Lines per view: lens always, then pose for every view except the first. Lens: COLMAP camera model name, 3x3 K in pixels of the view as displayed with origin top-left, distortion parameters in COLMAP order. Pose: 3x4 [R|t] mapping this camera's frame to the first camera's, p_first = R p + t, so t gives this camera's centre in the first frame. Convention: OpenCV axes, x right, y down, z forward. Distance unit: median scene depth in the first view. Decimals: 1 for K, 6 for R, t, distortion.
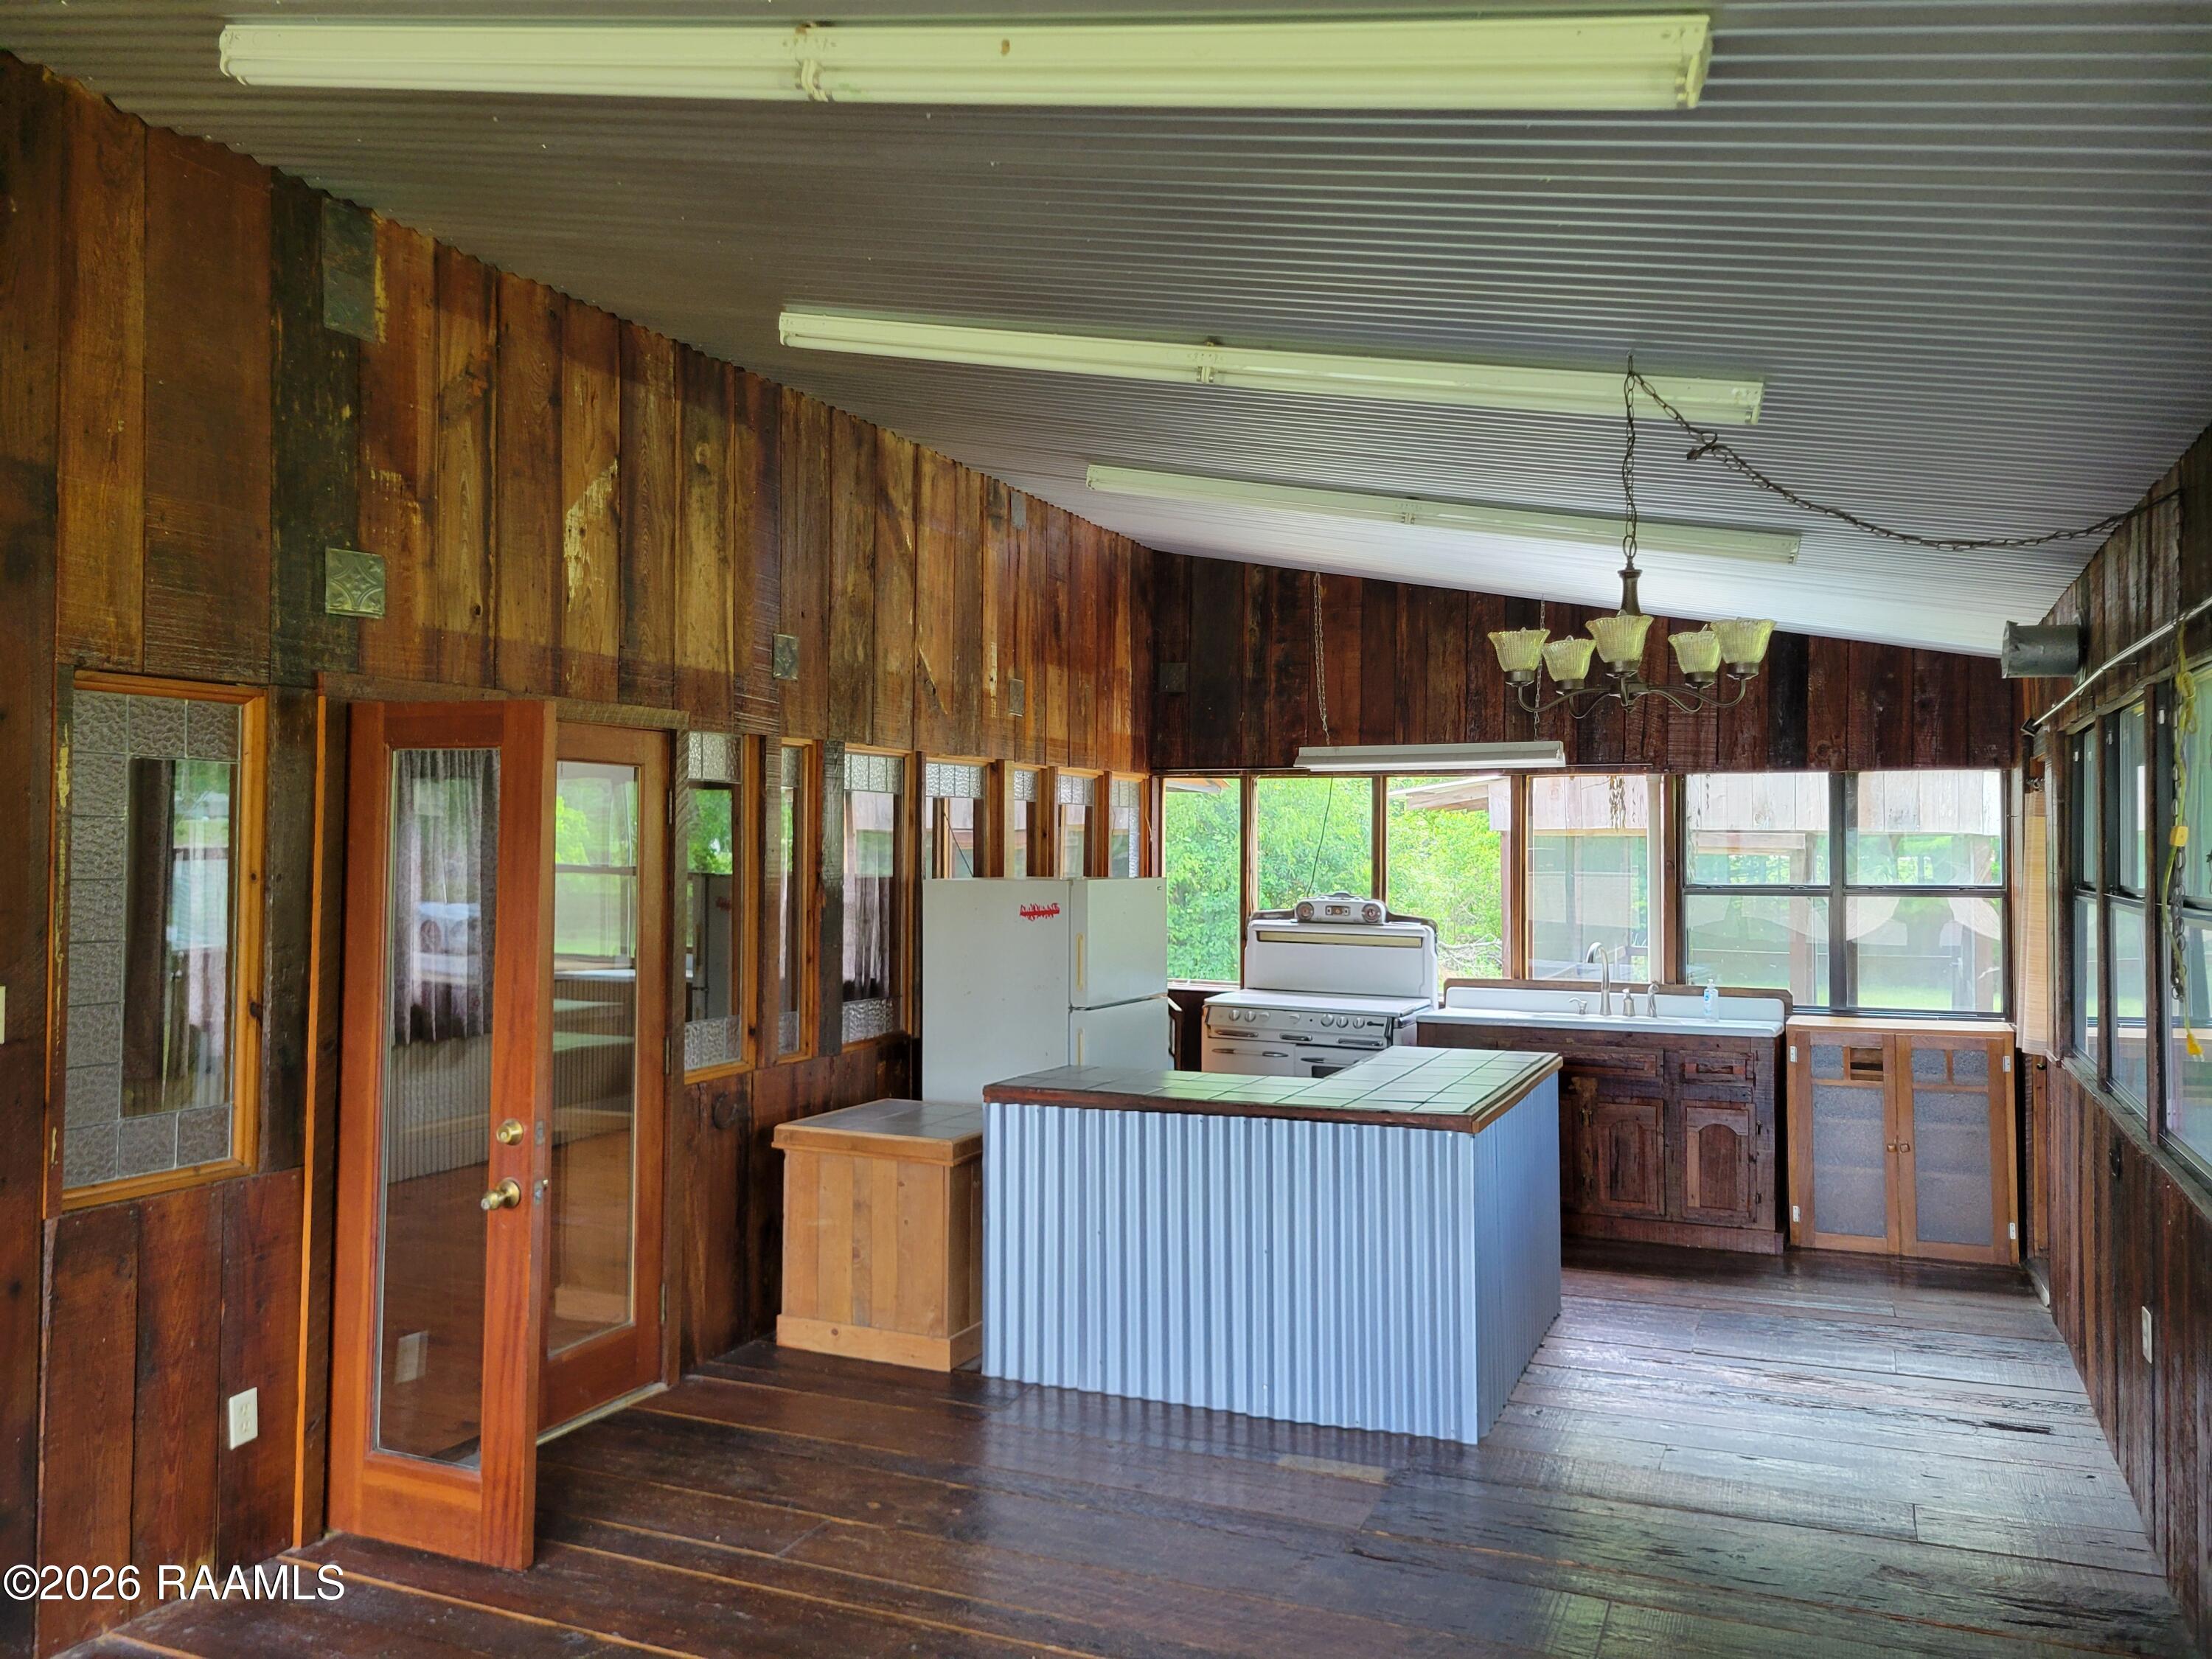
lens RADIAL K [[1661.1, 0, 1086.9], [0, 1661.1, 837.2], [0, 0, 1]] dist [0.045688, -0.038648]
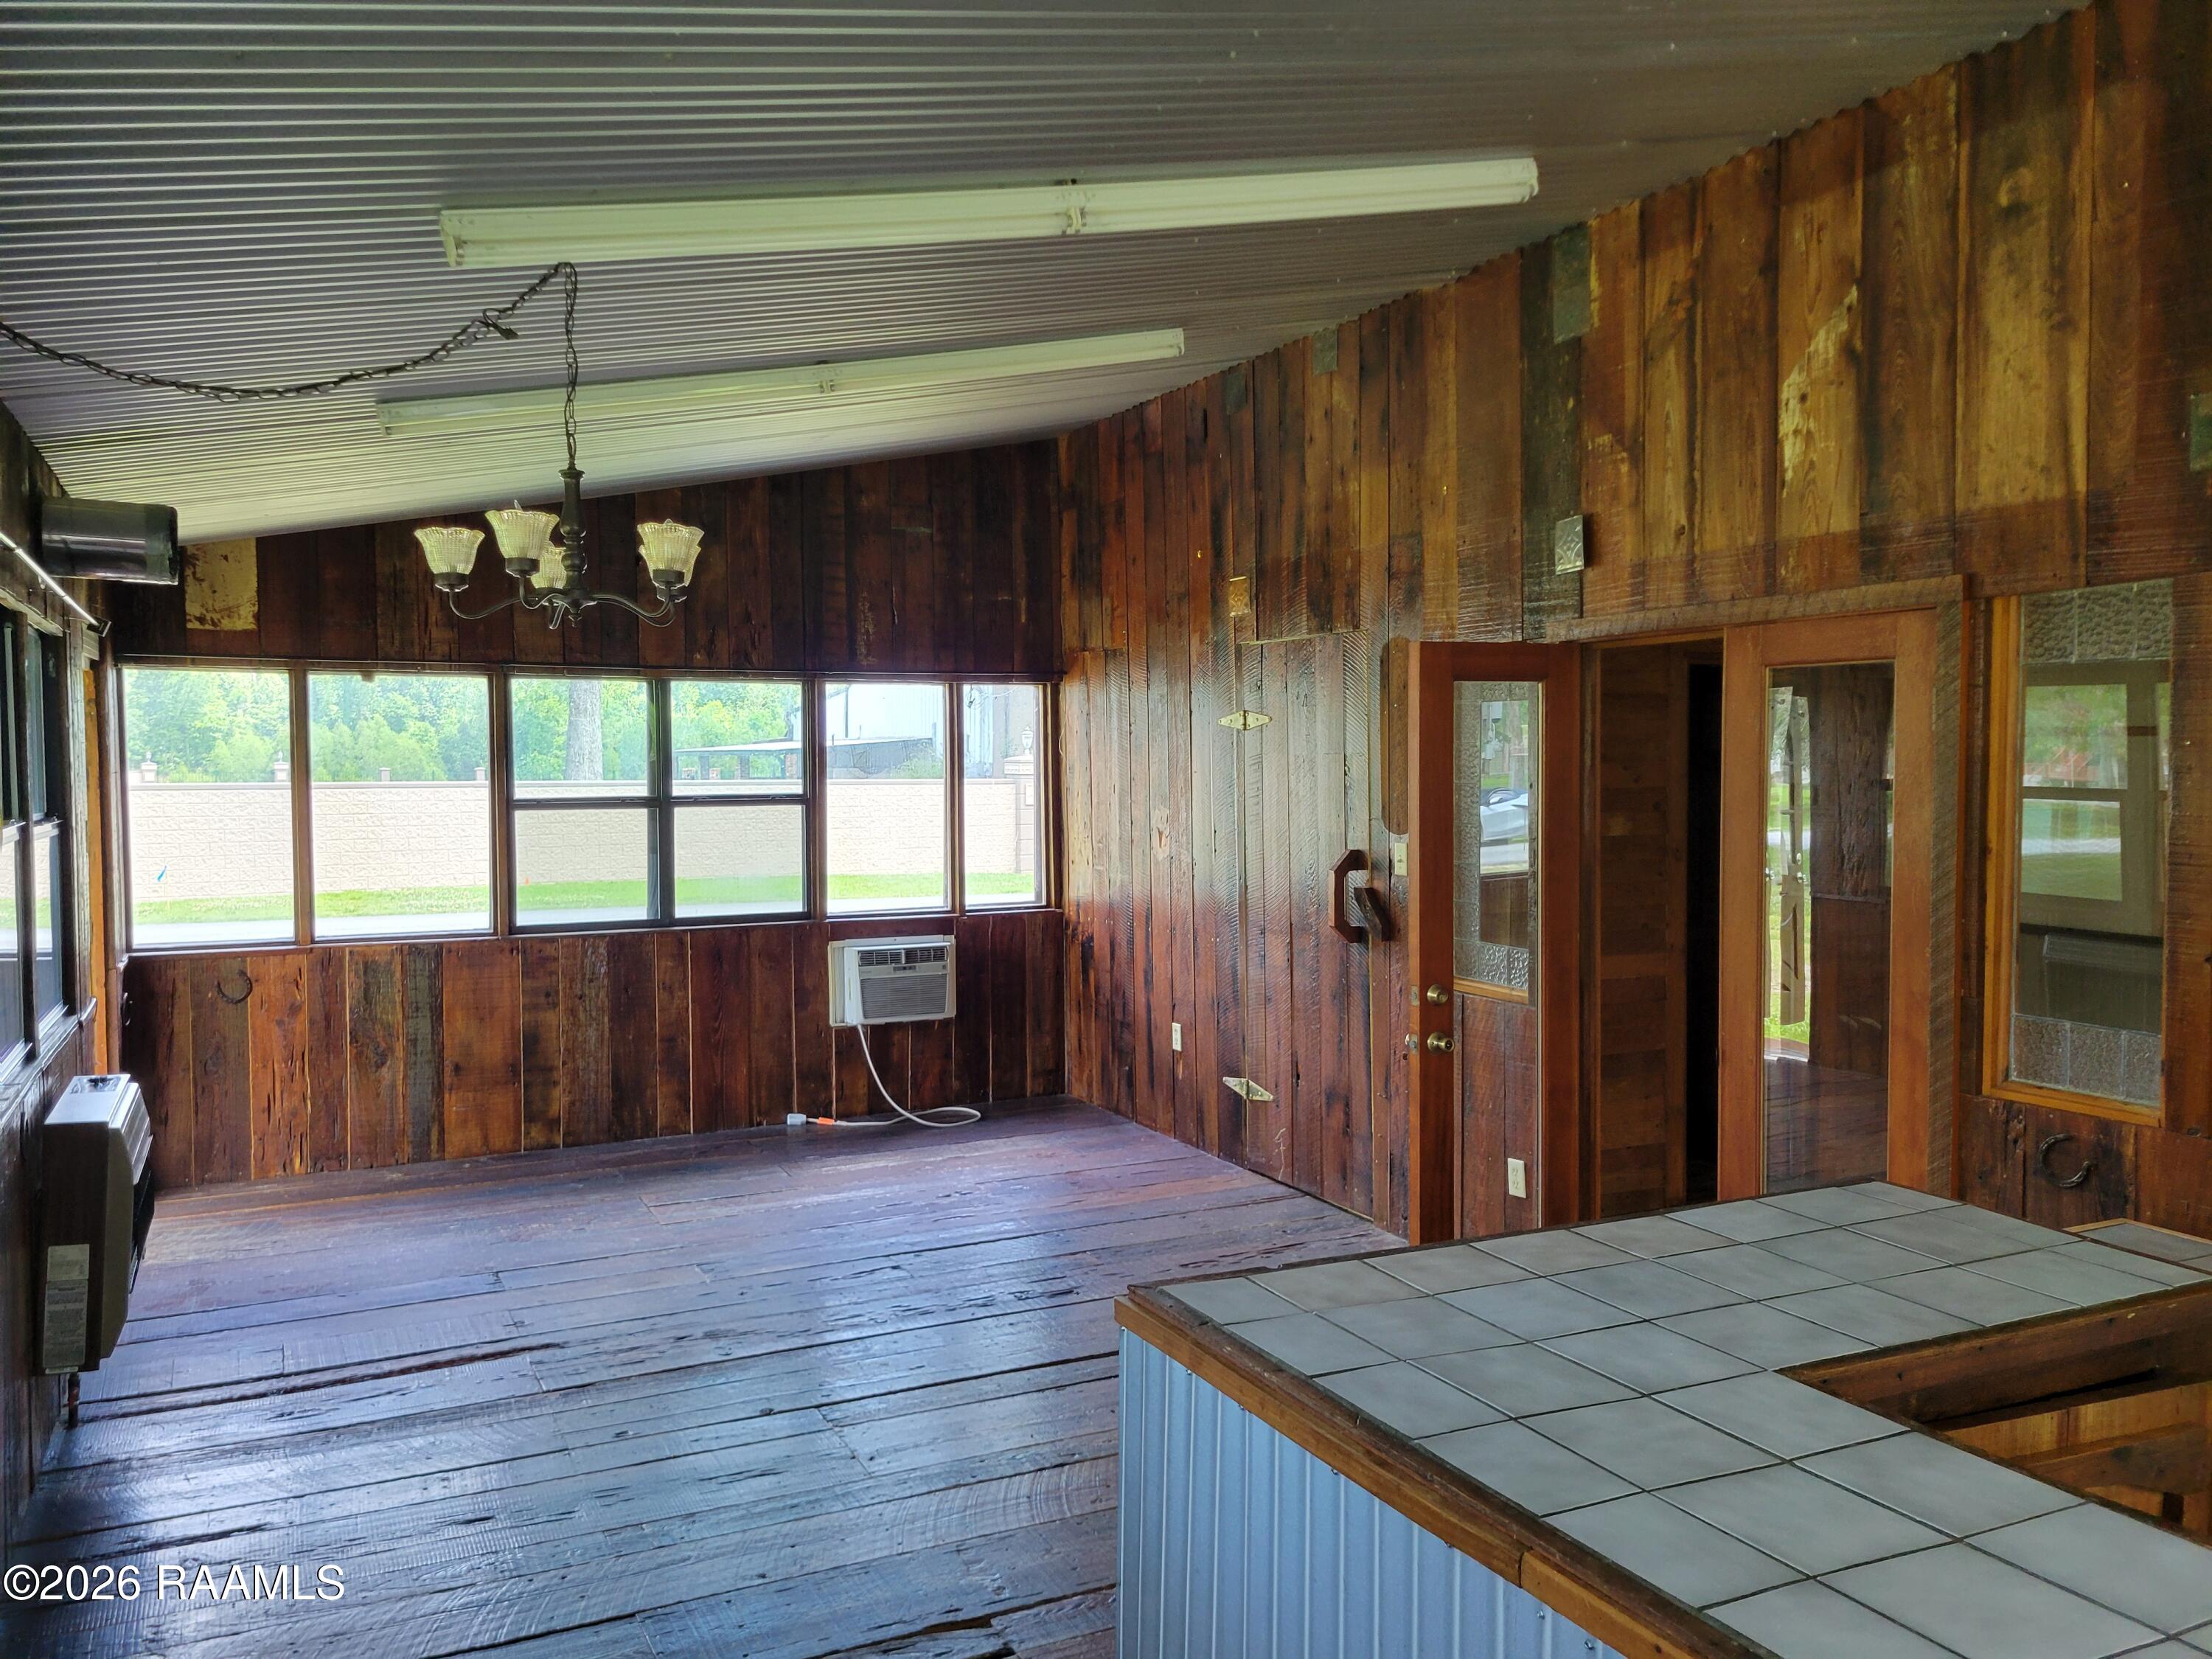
lens RADIAL K [[1657.4, 0, 1106.0], [0, 1657.4, 829.5], [0, 0, 1]] dist [0.049786, -0.039519]
pose [[-0.628254, 0.031933, -0.777353, 0.558592], [0.004843, 0.999298, 0.037136, 0.006174], [0.777993, 0.019566, -0.627968, 1.168442]]
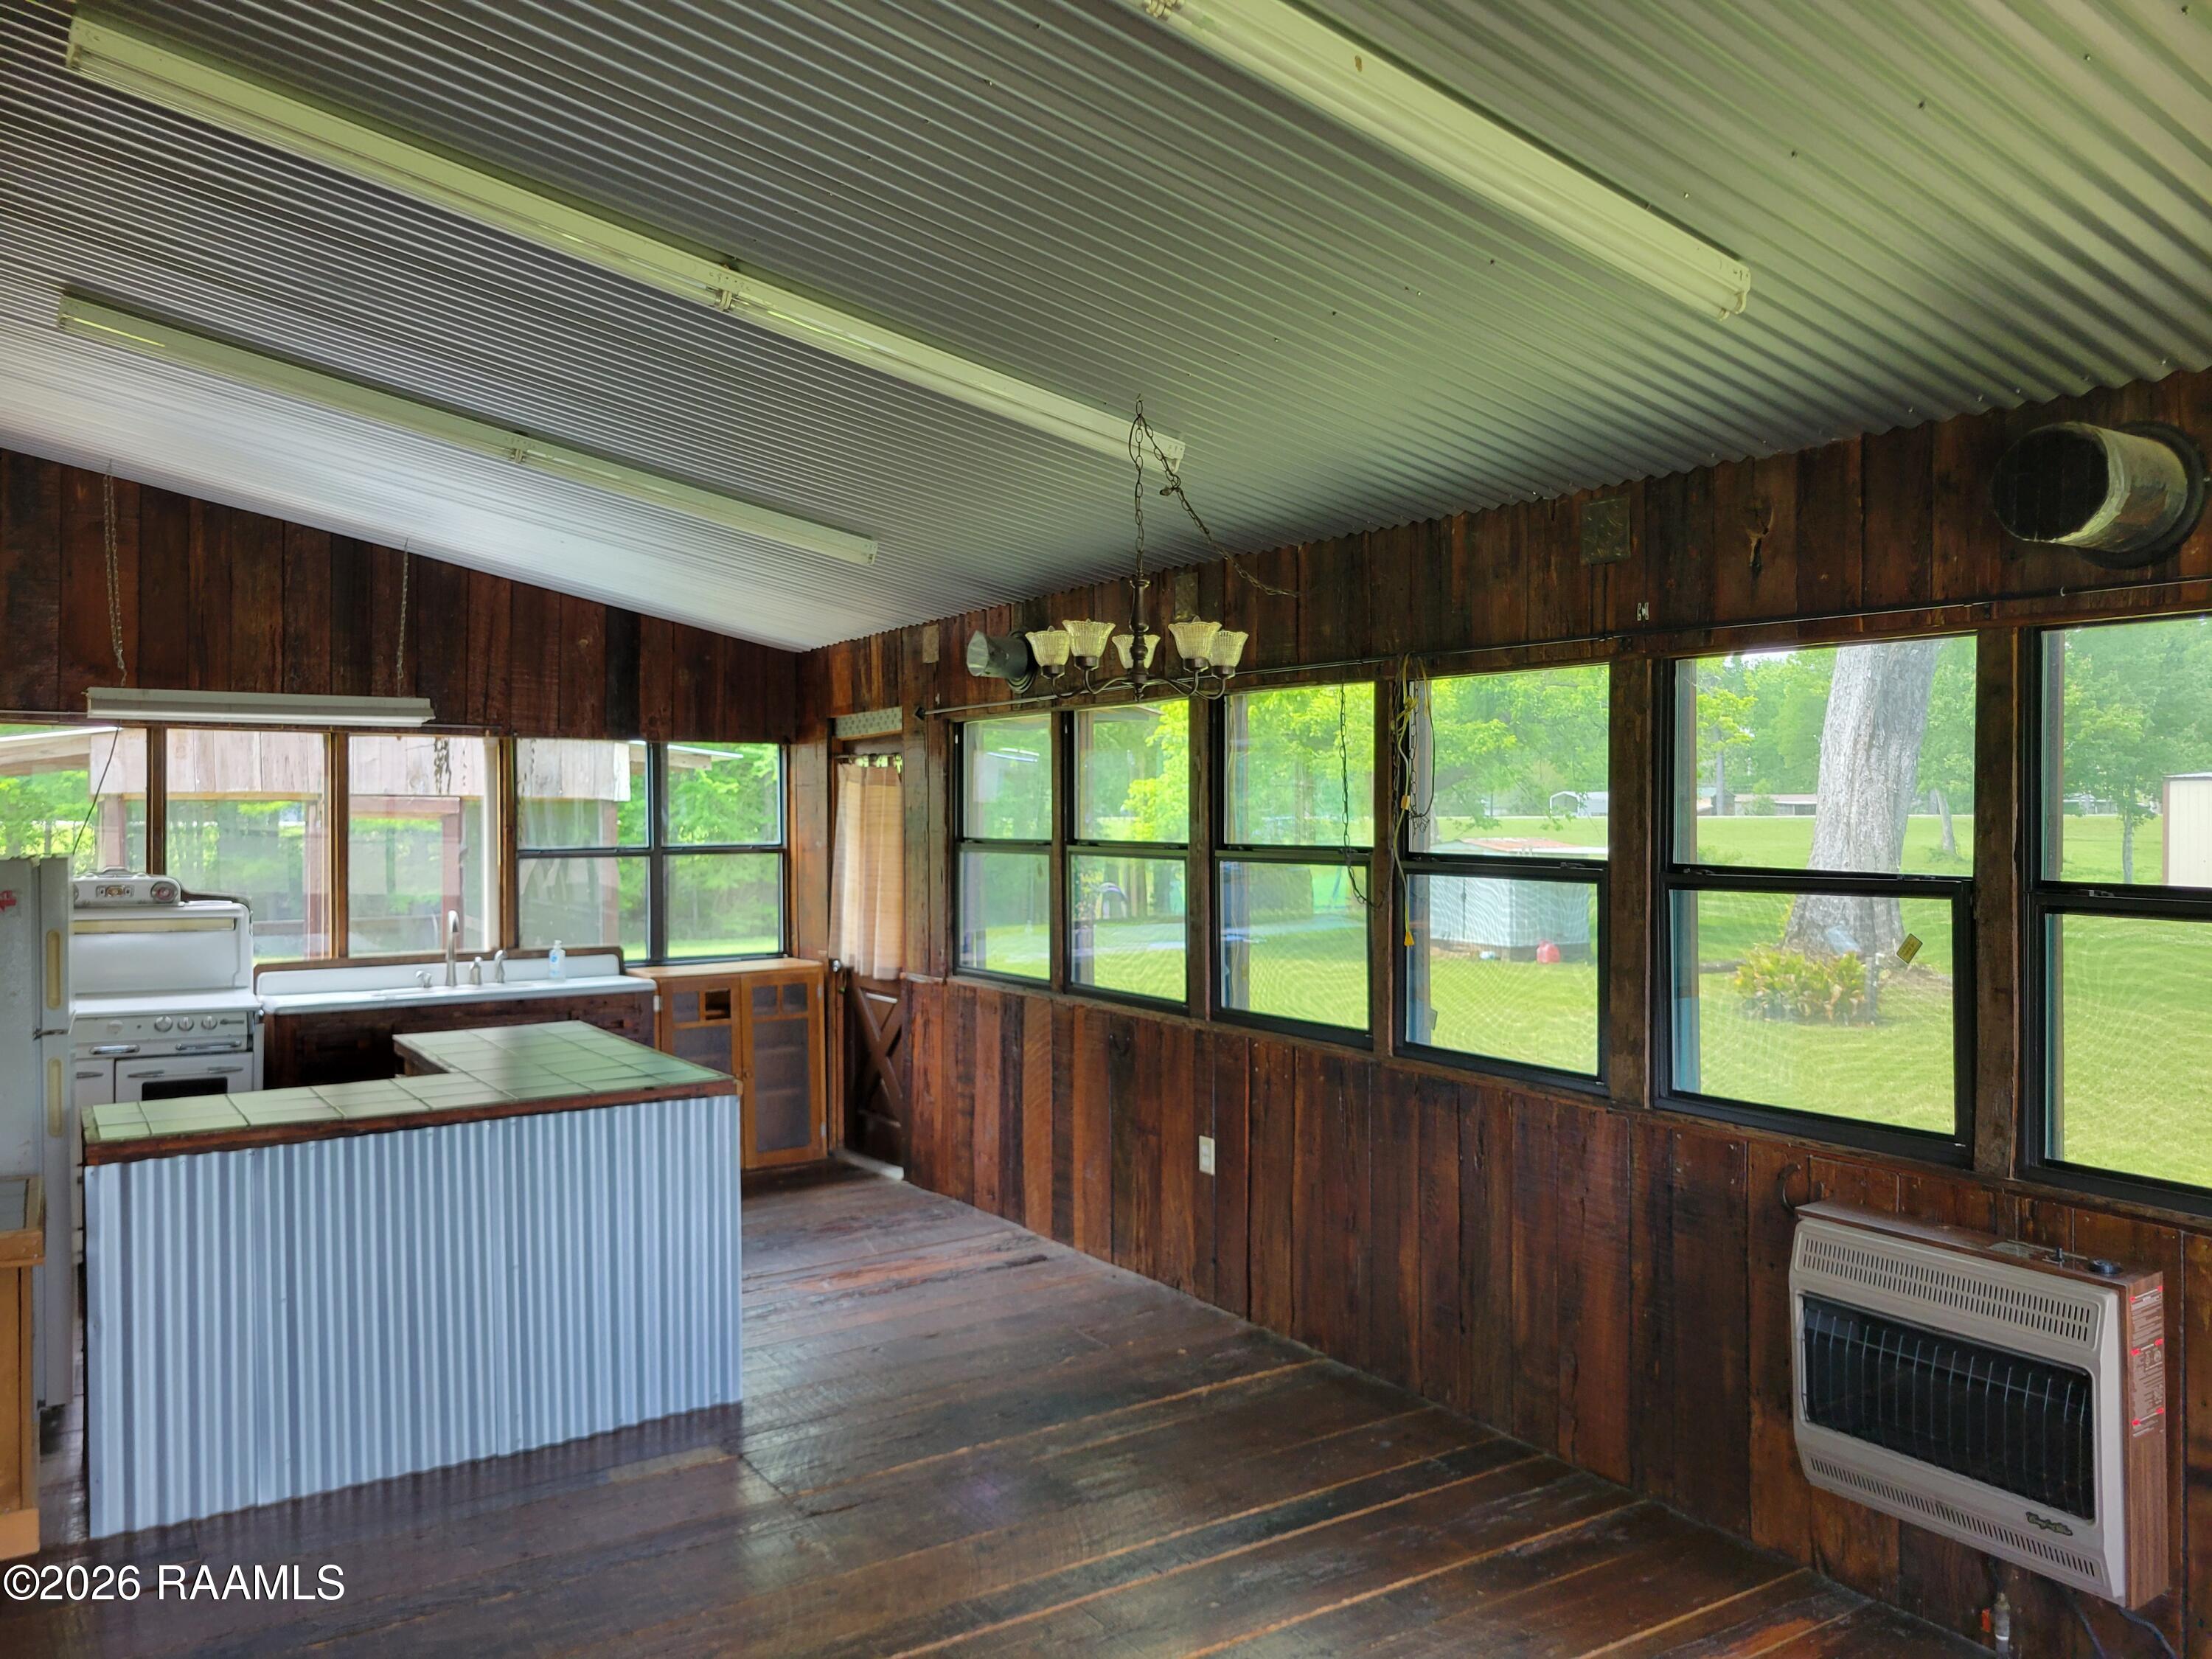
lens RADIAL K [[1679.9, 0, 1106.0], [0, 1679.9, 829.5], [0, 0, 1]] dist [0.038298, -0.003311]
pose [[0.543050, -0.012018, 0.839614, -0.438926], [-0.002186, 0.999874, 0.015726, -0.000084], [-0.839697, -0.010375, 0.542956, 0.226755]]
